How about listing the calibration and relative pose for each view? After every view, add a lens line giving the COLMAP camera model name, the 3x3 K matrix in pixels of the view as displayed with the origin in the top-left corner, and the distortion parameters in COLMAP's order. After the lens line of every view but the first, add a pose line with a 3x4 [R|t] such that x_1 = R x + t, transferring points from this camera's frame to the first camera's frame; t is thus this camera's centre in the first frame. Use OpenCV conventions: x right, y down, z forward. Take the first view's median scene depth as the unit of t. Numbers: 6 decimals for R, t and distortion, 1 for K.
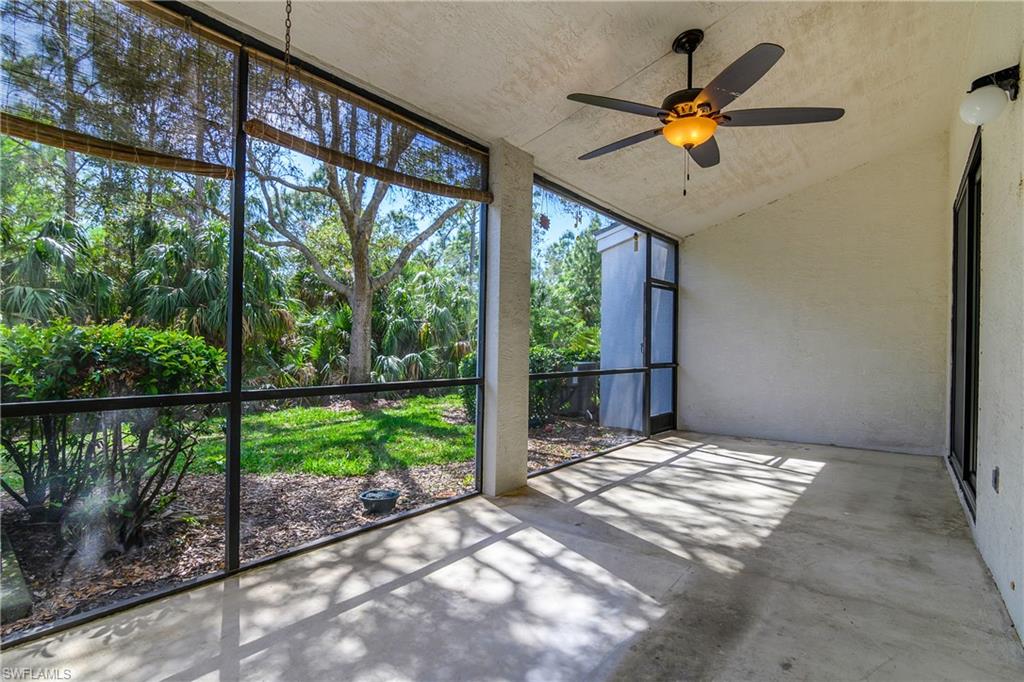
lens RADIAL K [[501.9, 0, 507.0], [0, 501.9, 345.7], [0, 0, 1]] dist [-0.031237, 0.009692]
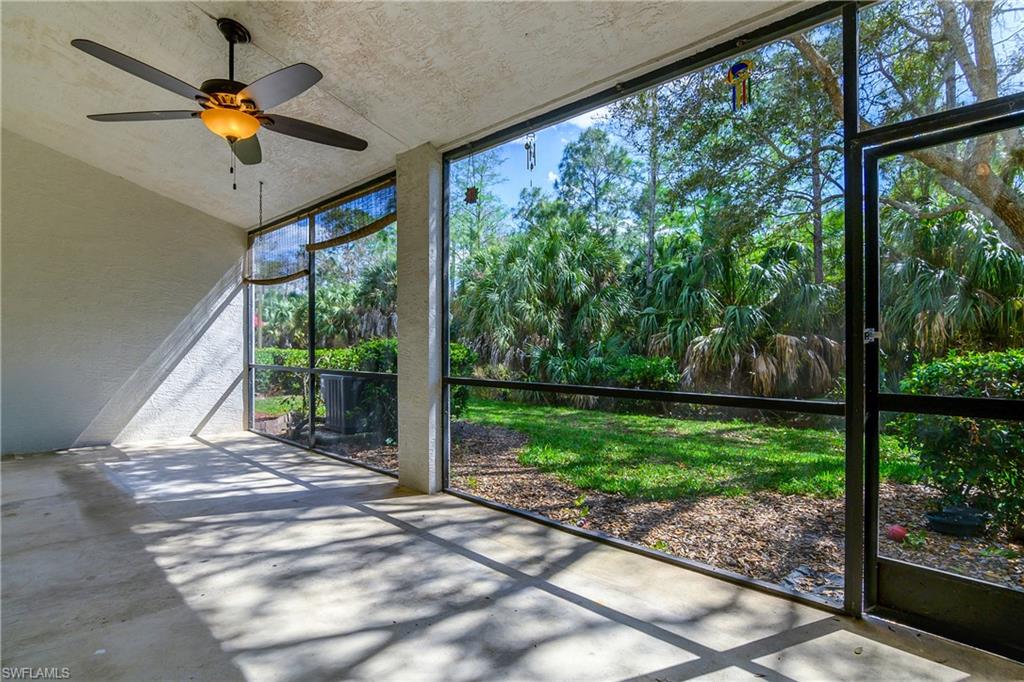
lens RADIAL K [[517.0, 0, 515.2], [0, 517.0, 345.5], [0, 0, 1]] dist [-0.018022, 0.001670]
pose [[-0.084455, -0.019632, -0.996234, 1.082139], [0.000549, 0.999805, -0.019749, 0.021505], [0.996427, -0.002214, -0.084428, 1.350183]]
